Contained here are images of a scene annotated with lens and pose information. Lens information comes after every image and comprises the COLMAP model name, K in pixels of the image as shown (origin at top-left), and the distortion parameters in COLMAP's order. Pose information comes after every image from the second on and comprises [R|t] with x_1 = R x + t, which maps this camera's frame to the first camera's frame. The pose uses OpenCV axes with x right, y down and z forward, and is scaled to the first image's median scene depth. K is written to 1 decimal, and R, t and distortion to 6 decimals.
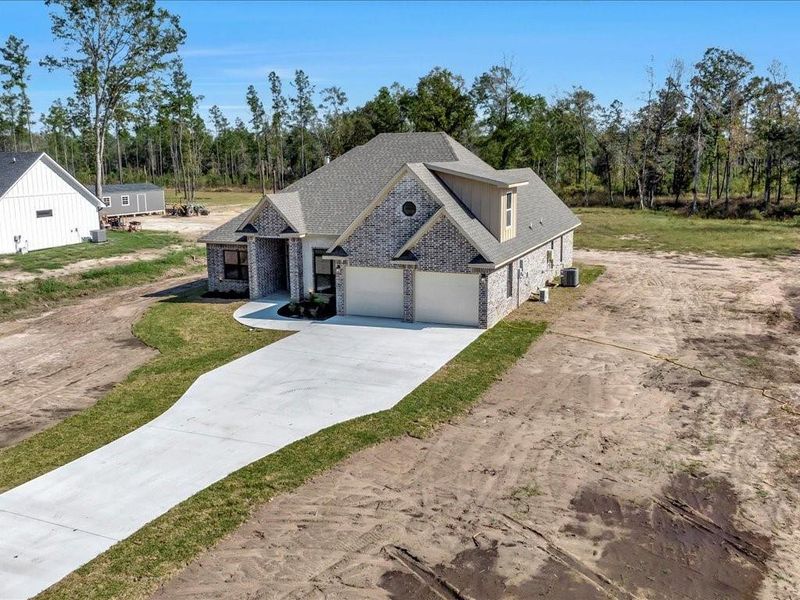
lens RADIAL K [[744.3, 0, 400.0], [0, 744.3, 300.0], [0, 0, 1]] dist [-0.019302, -0.004759]
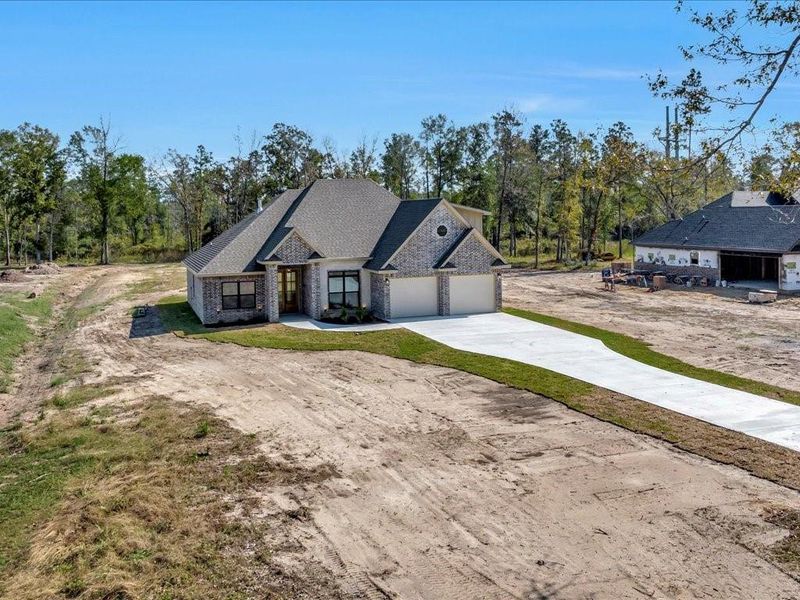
lens RADIAL K [[761.4, 0, 397.6], [0, 761.4, 243.7], [0, 0, 1]] dist [-0.012070, -0.018363]
pose [[0.744557, -0.031276, 0.666826, -0.827777], [0.139773, 0.984064, -0.109911, 0.035431], [-0.652762, 0.175040, 0.737063, 0.028195]]
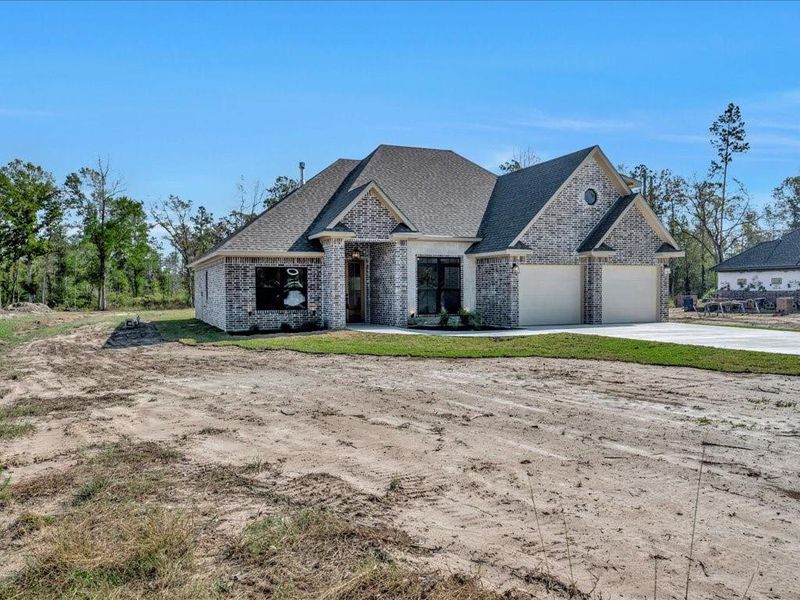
lens RADIAL K [[641.7, 0, 405.1], [0, 641.7, 318.4], [0, 0, 1]] dist [-0.003441, 0.003680]
pose [[0.703169, -0.025061, 0.710581, -0.596781], [0.135201, 0.985858, -0.099021, 0.059006], [-0.698050, 0.165700, 0.696613, 0.543123]]
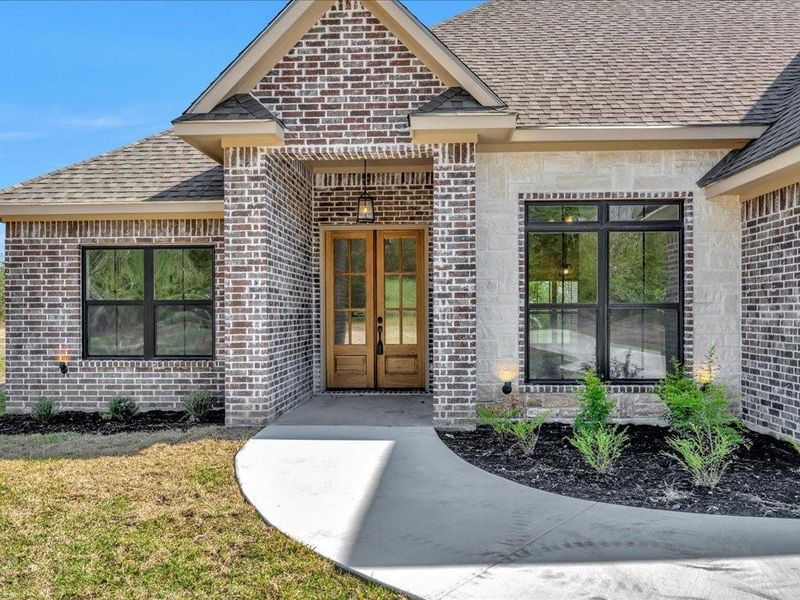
lens RADIAL K [[665.0, 0, 408.9], [0, 665.0, 311.9], [0, 0, 1]] dist [0.002574, -0.000586]
pose [[0.941047, 0.003531, 0.338258, -0.223313], [0.060221, 0.982224, -0.177792, 0.003729], [-0.332873, 0.187681, 0.924106, 0.805780]]
